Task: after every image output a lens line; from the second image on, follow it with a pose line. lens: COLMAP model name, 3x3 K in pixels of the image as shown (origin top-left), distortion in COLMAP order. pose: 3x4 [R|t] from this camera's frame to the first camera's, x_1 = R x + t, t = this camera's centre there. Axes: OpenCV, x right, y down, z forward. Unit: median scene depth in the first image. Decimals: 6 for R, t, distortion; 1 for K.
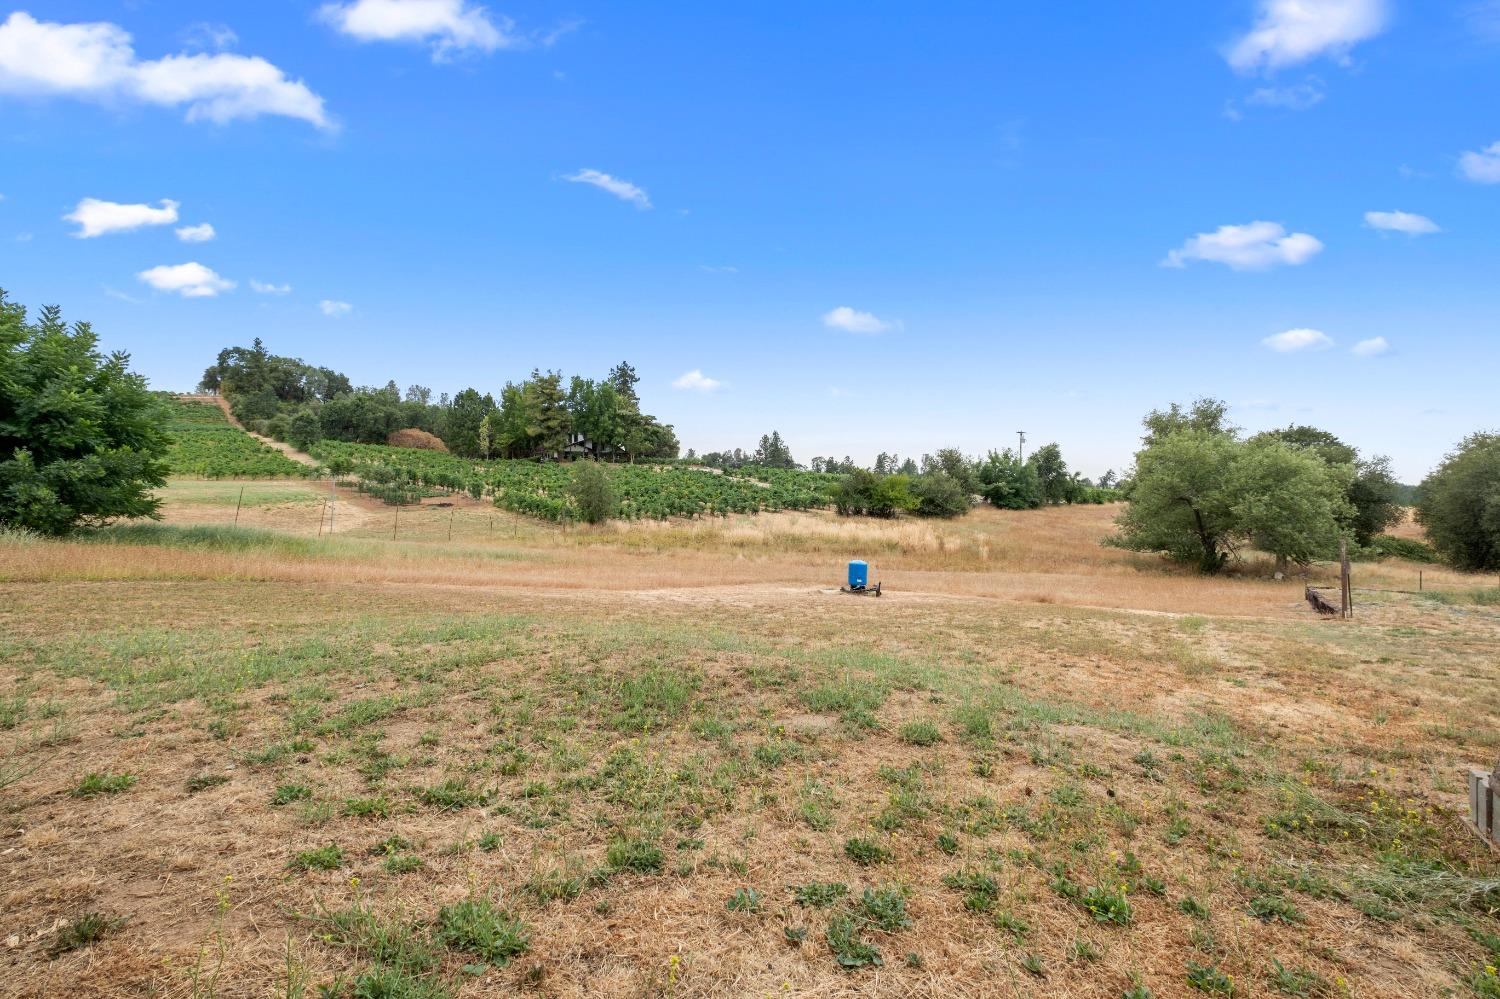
lens RADIAL K [[641.9, 0, 750.0], [0, 641.9, 499.5], [0, 0, 1]] dist [-0.009828, 0.000137]
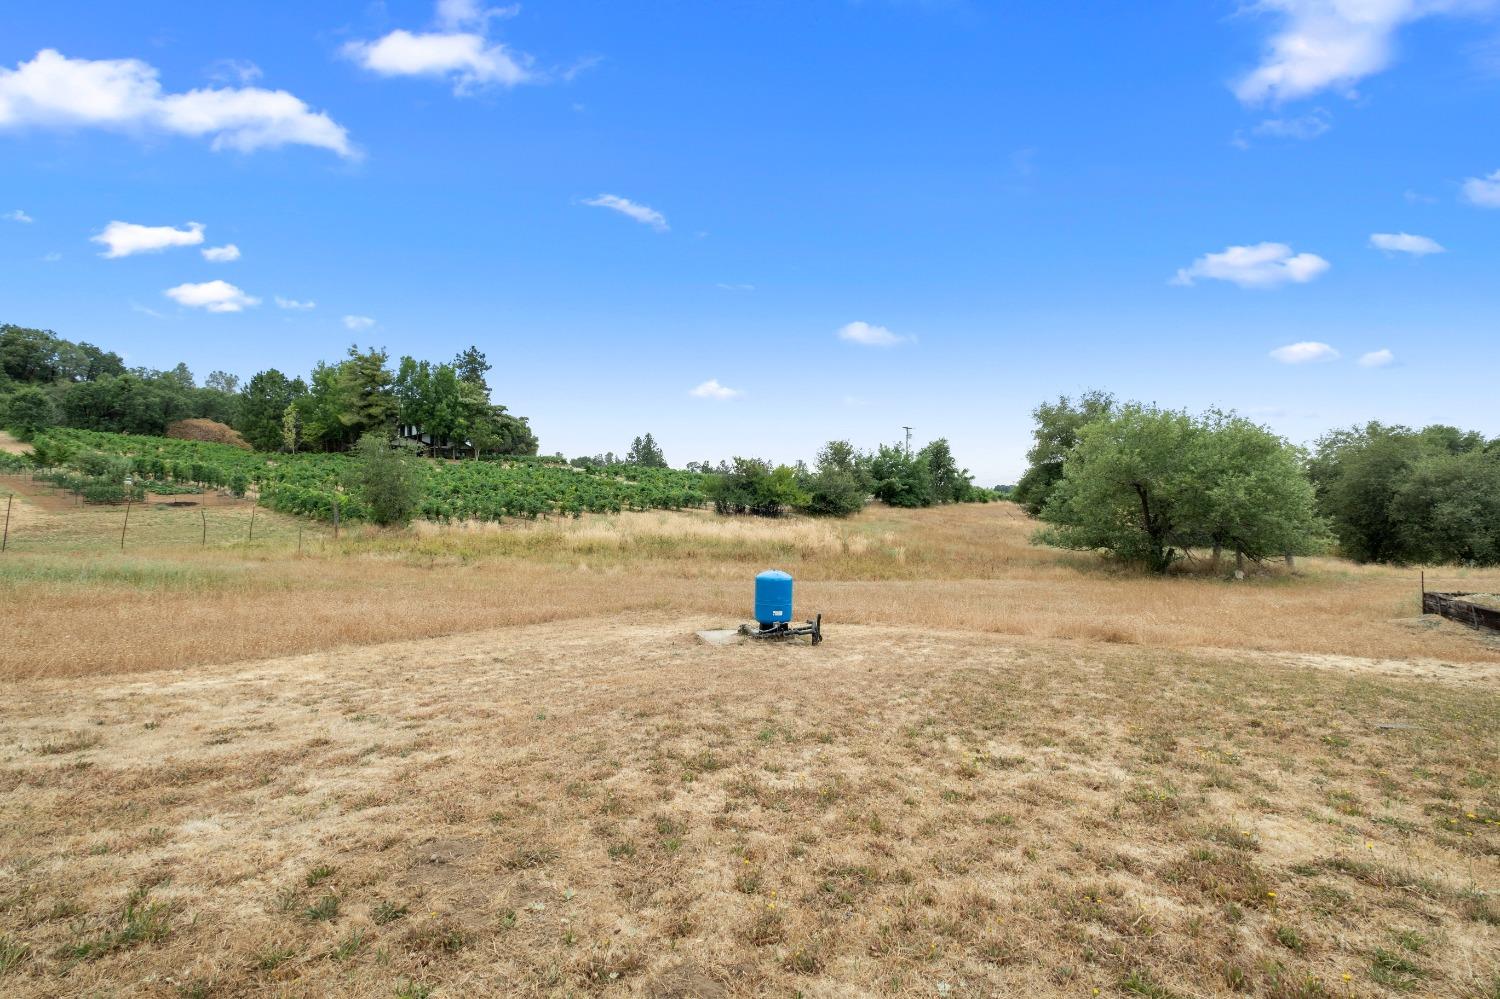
lens RADIAL K [[641.9, 0, 750.0], [0, 641.9, 499.5], [0, 0, 1]] dist [-0.009828, 0.000137]
pose [[0.981210, -0.002775, 0.192922, 0.014438], [0.004883, 0.999933, -0.010452, 0.011650], [-0.192880, 0.011198, 0.981158, 0.136030]]
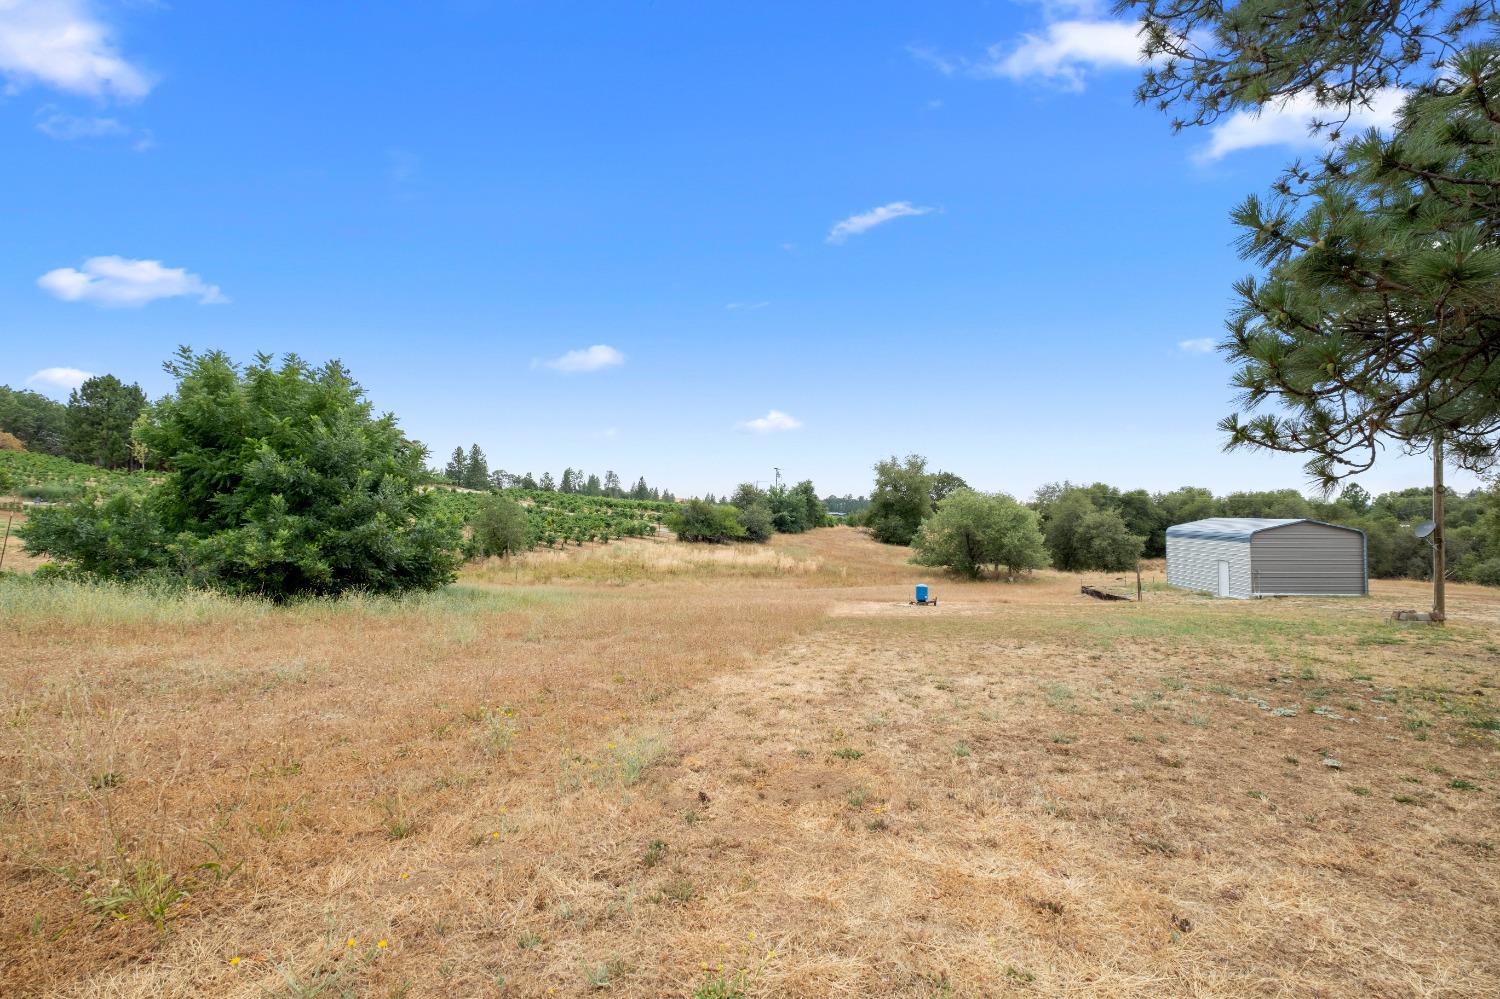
lens RADIAL K [[641.4, 0, 749.0], [0, 641.4, 510.5], [0, 0, 1]] dist [-0.001507, 0.000025]
pose [[0.871506, 0.006267, 0.490346, -0.267296], [-0.004239, 0.999977, -0.005248, -0.021749], [-0.490367, 0.002495, 0.871512, -0.053909]]
